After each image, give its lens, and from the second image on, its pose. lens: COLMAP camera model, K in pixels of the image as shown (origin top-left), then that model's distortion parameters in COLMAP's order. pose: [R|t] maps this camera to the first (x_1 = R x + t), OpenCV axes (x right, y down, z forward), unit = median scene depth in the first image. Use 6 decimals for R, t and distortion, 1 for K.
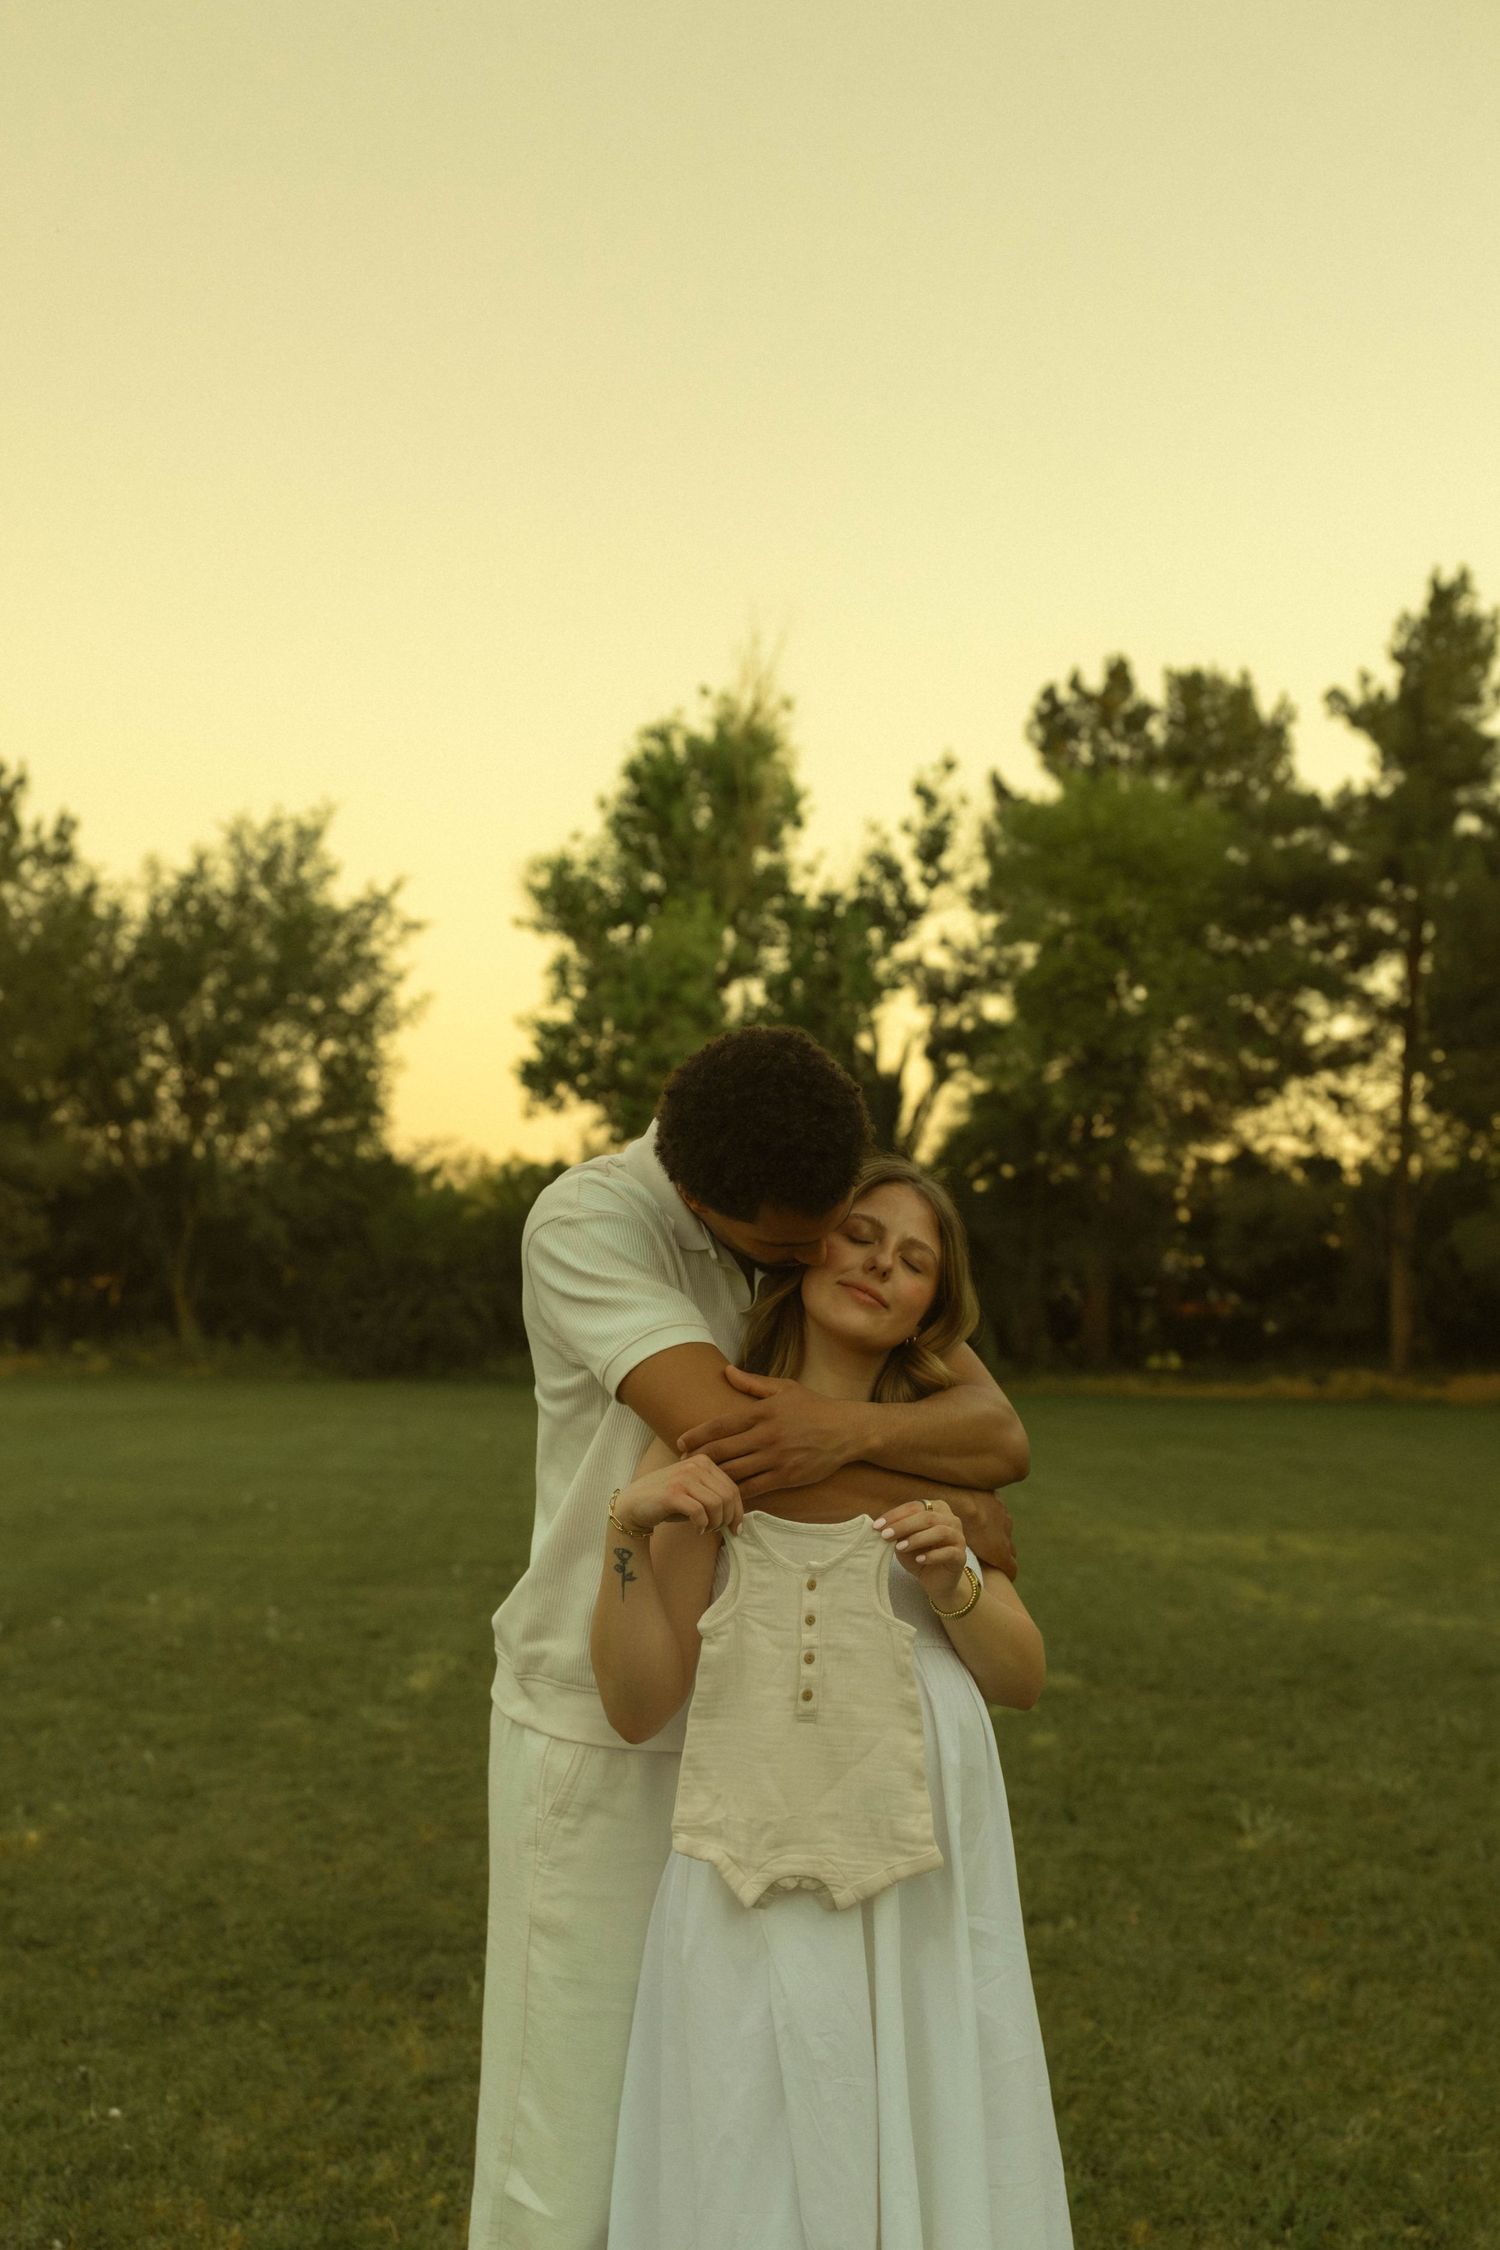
lens RADIAL K [[2997.8, 0, 749.4], [0, 2997.8, 1105.8], [0, 0, 1]] dist [0.034731, 0.000000]
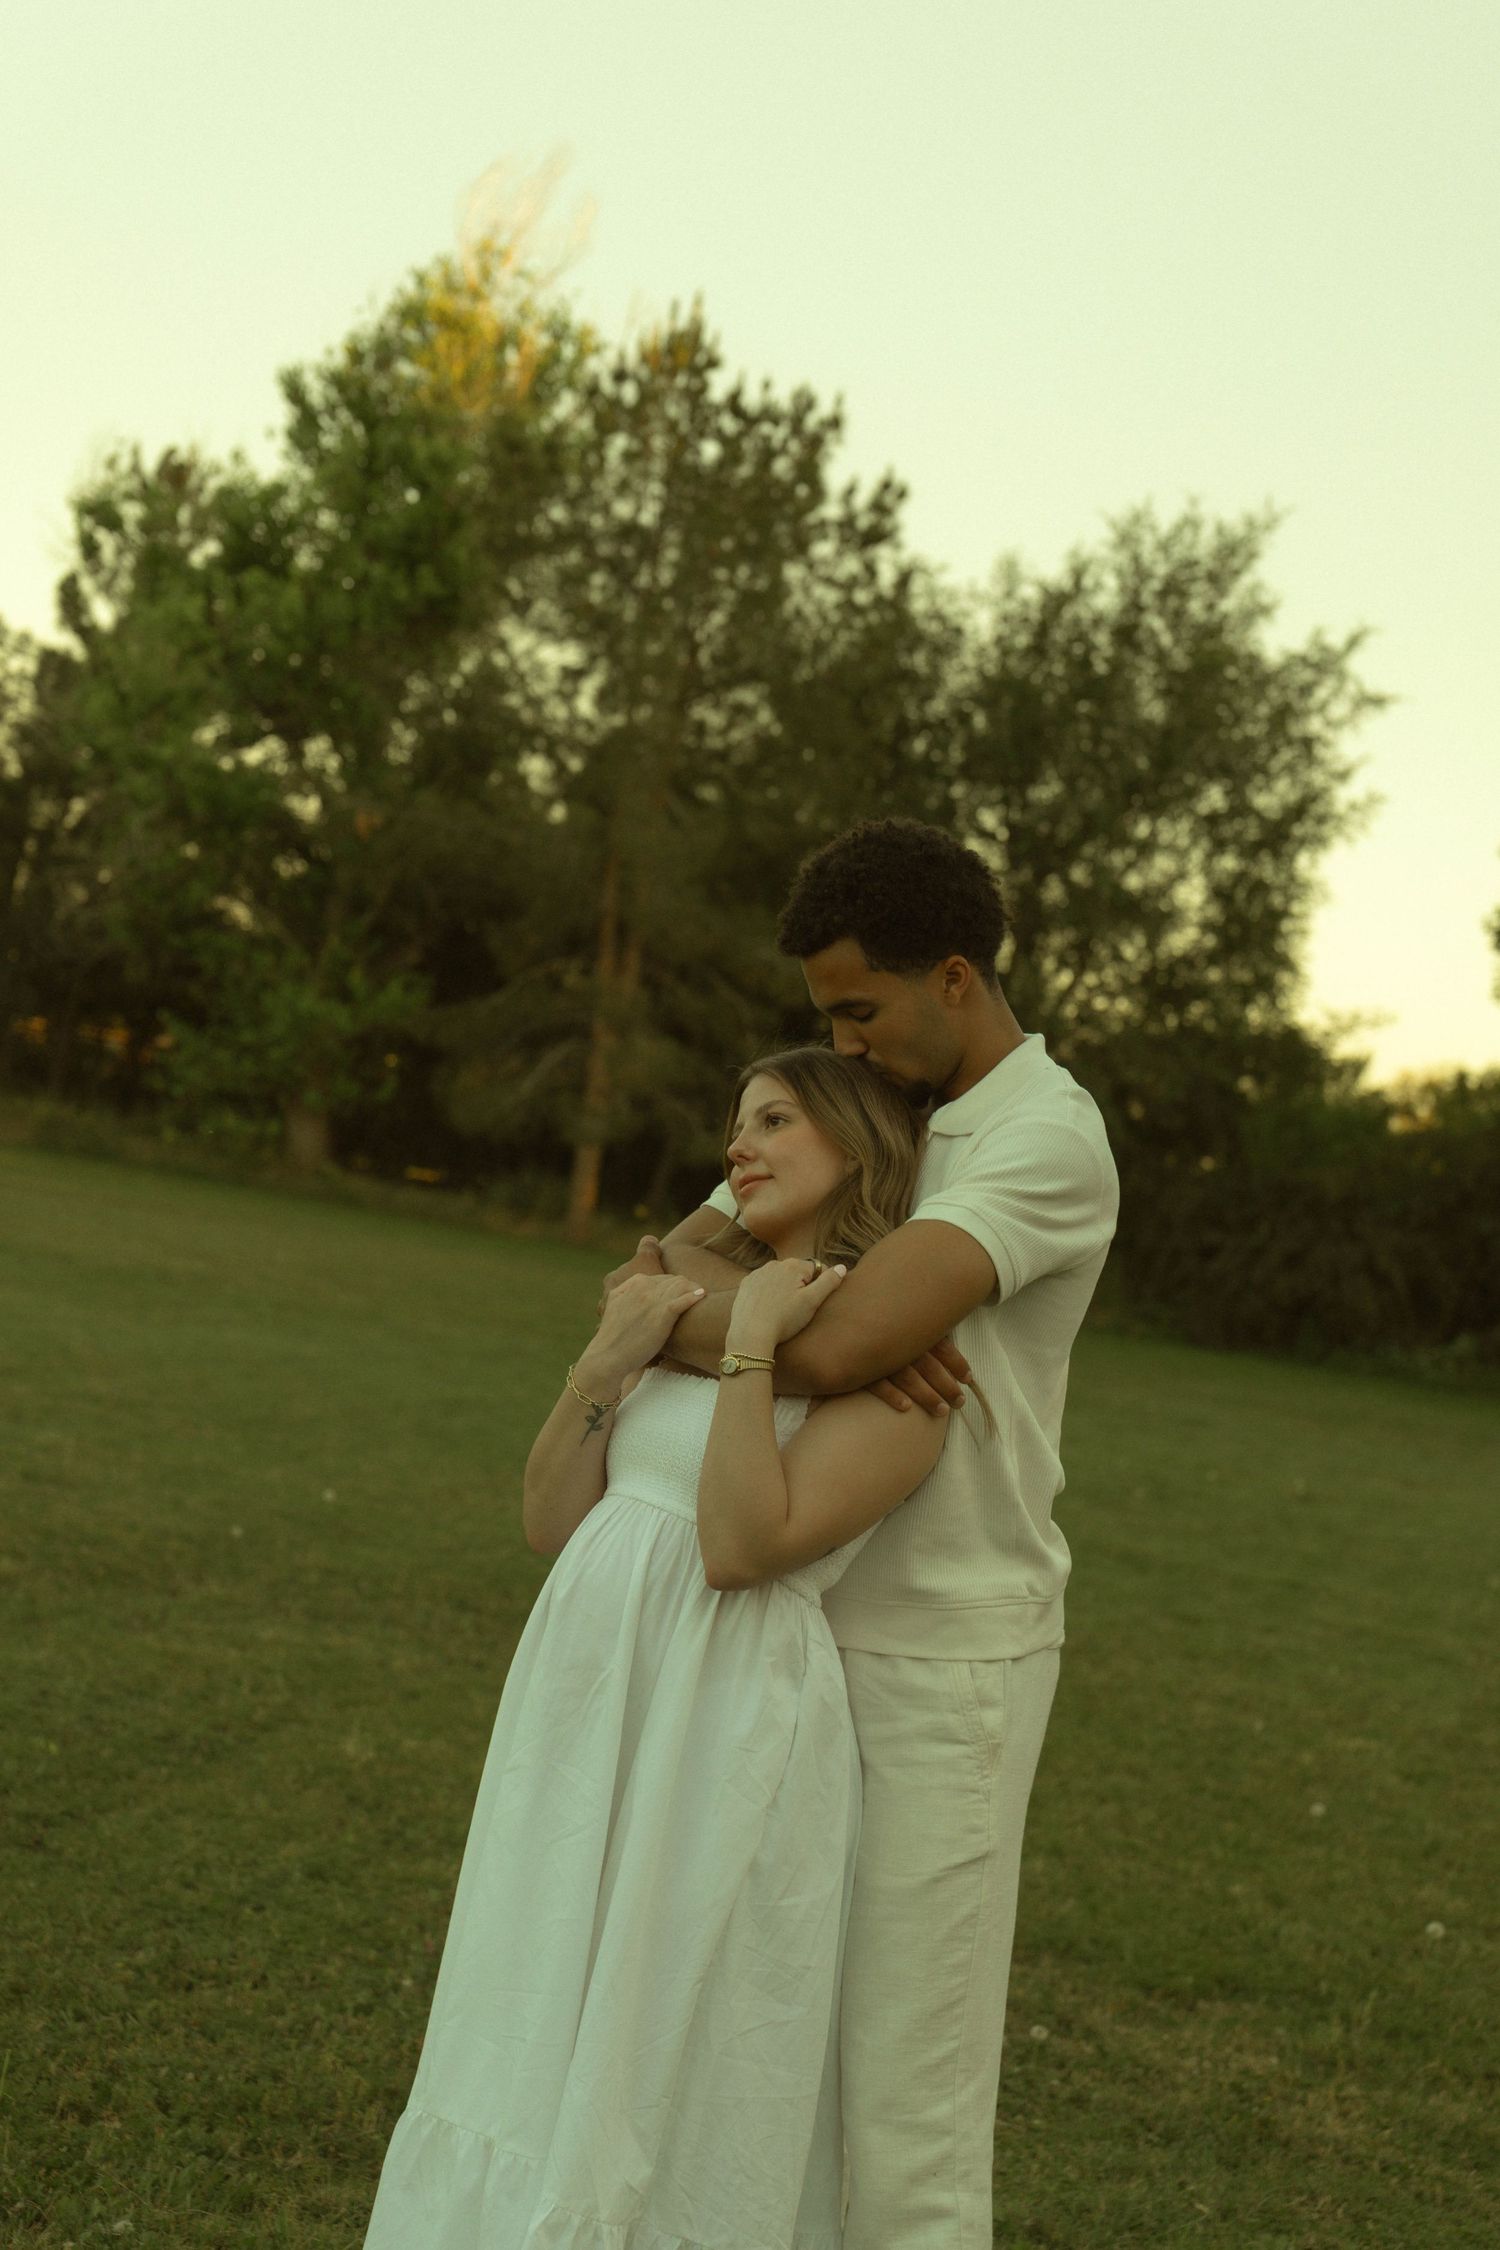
lens RADIAL K [[3820.5, 0, 742.2], [0, 3820.5, 1121.5], [0, 0, 1]] dist [-0.087868, 0.000000]
pose [[0.952362, 0.137992, -0.271964, 0.000357], [-0.128509, 0.990319, 0.052469, 0.008099], [0.276572, -0.015020, 0.960876, 0.129830]]
